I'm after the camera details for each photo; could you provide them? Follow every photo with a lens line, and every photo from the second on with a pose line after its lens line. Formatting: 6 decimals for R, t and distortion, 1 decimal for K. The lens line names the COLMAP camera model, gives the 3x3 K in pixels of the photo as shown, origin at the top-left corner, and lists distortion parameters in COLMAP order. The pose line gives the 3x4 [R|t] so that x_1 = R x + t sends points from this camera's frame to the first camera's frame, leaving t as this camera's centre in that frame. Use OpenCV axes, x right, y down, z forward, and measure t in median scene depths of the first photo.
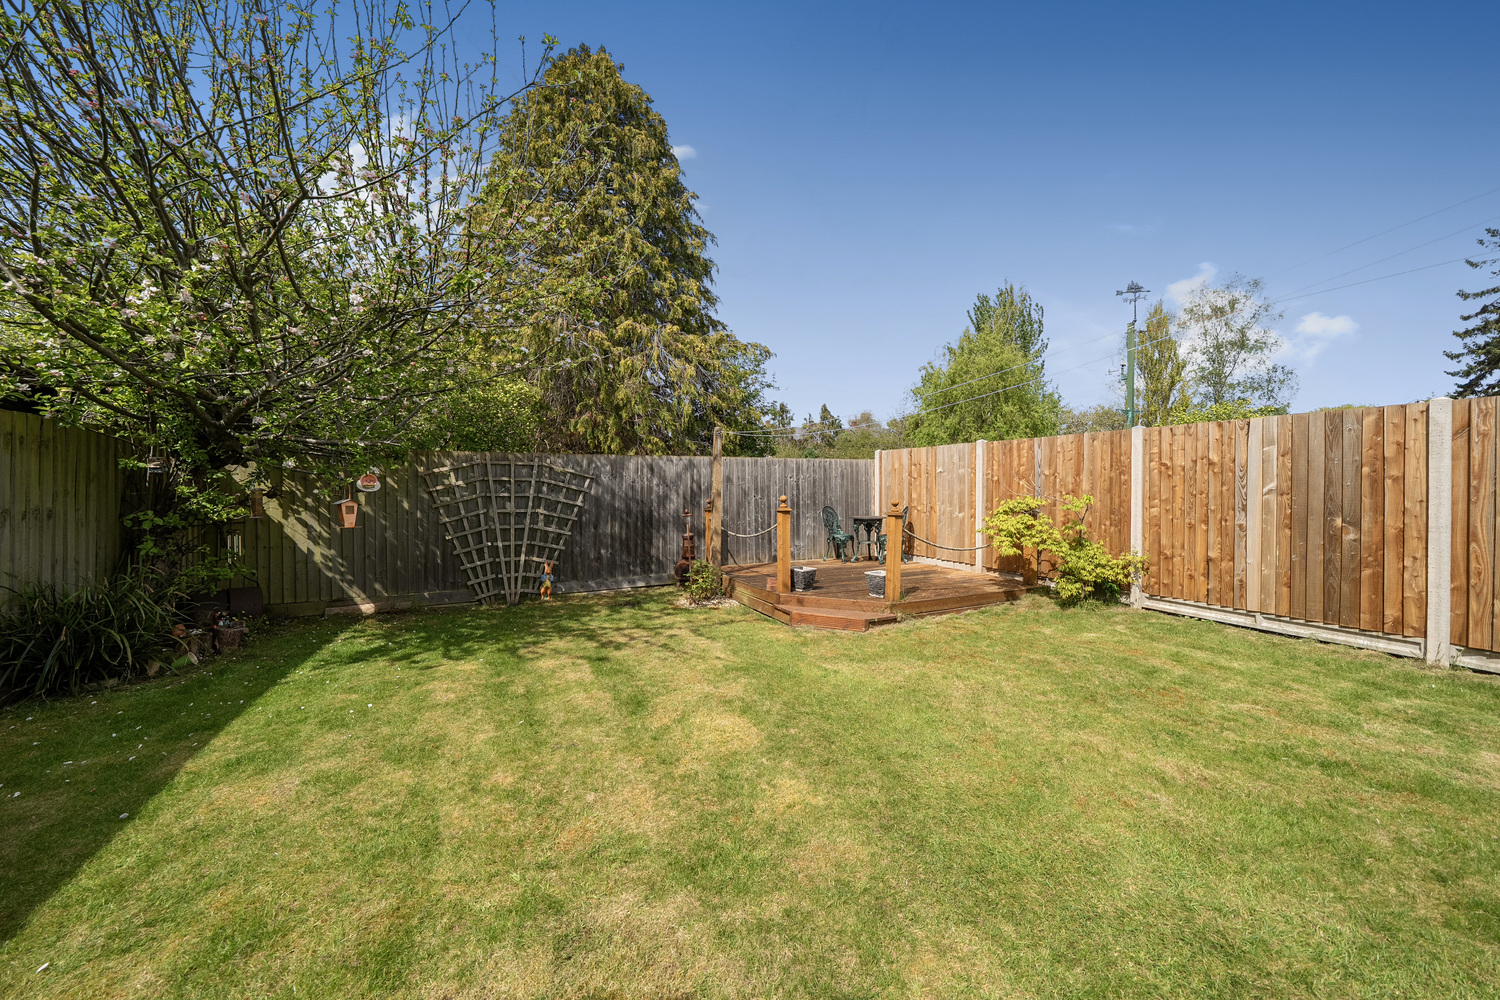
lens RADIAL K [[513.6, 0, 756.1], [0, 513.6, 496.8], [0, 0, 1]] dist [-0.004250, -0.000216]
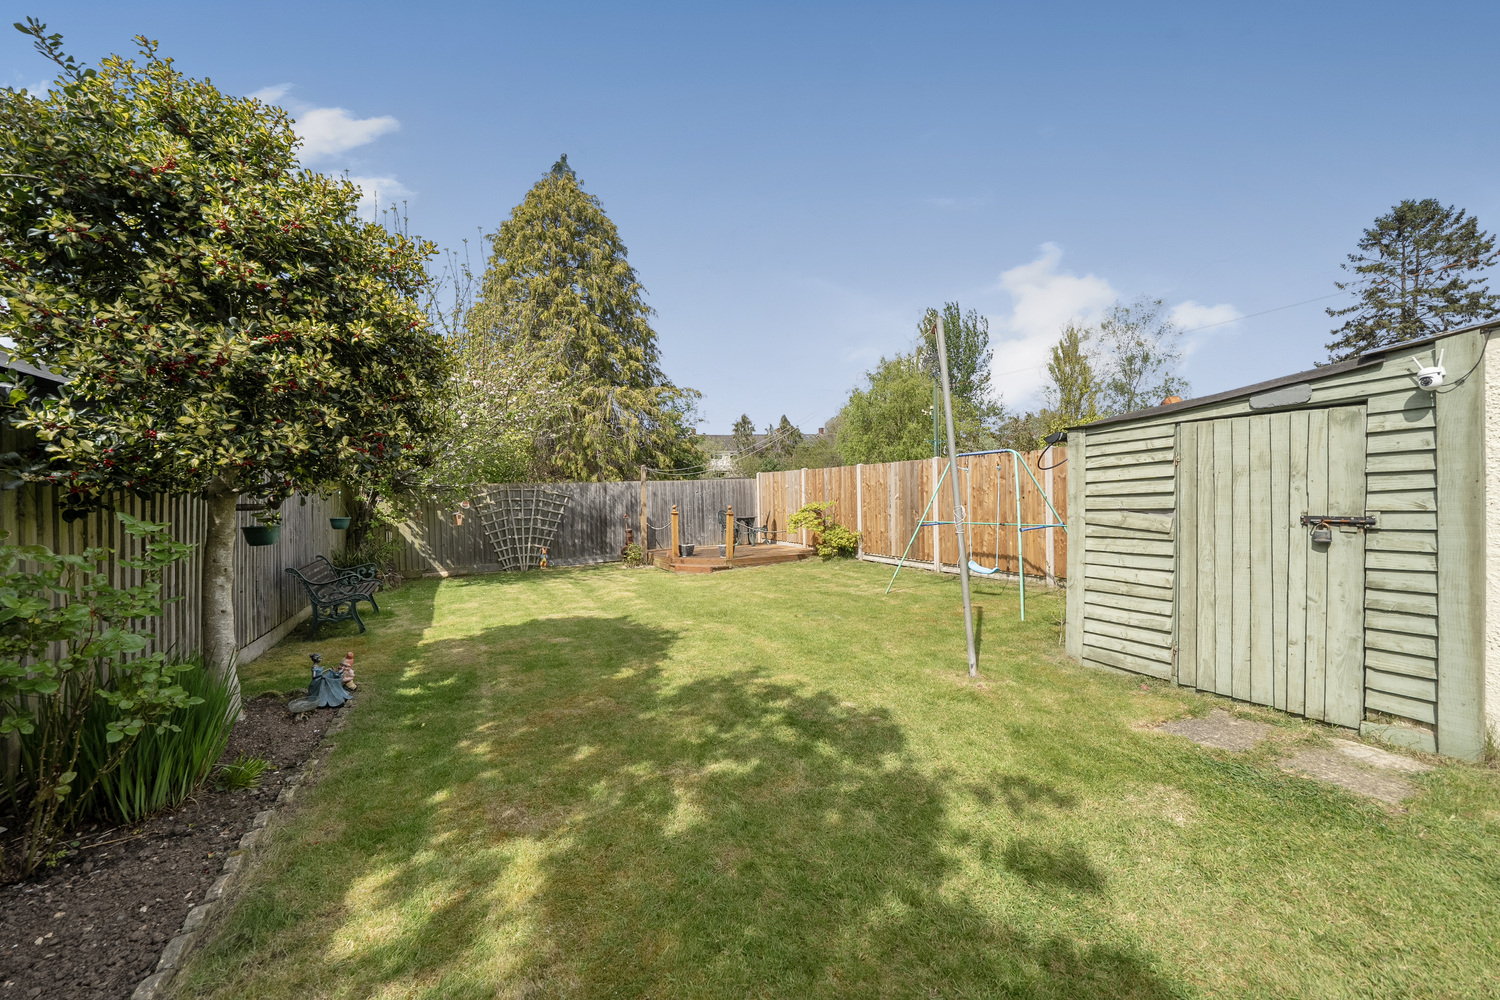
lens RADIAL K [[513.6, 0, 746.1], [0, 513.6, 505.5], [0, 0, 1]] dist [-0.004250, -0.000216]
pose [[0.999312, -0.023974, 0.028302, 0.173267], [0.023821, 0.999700, 0.005708, -0.003743], [-0.028431, -0.005030, 0.999583, -0.569806]]
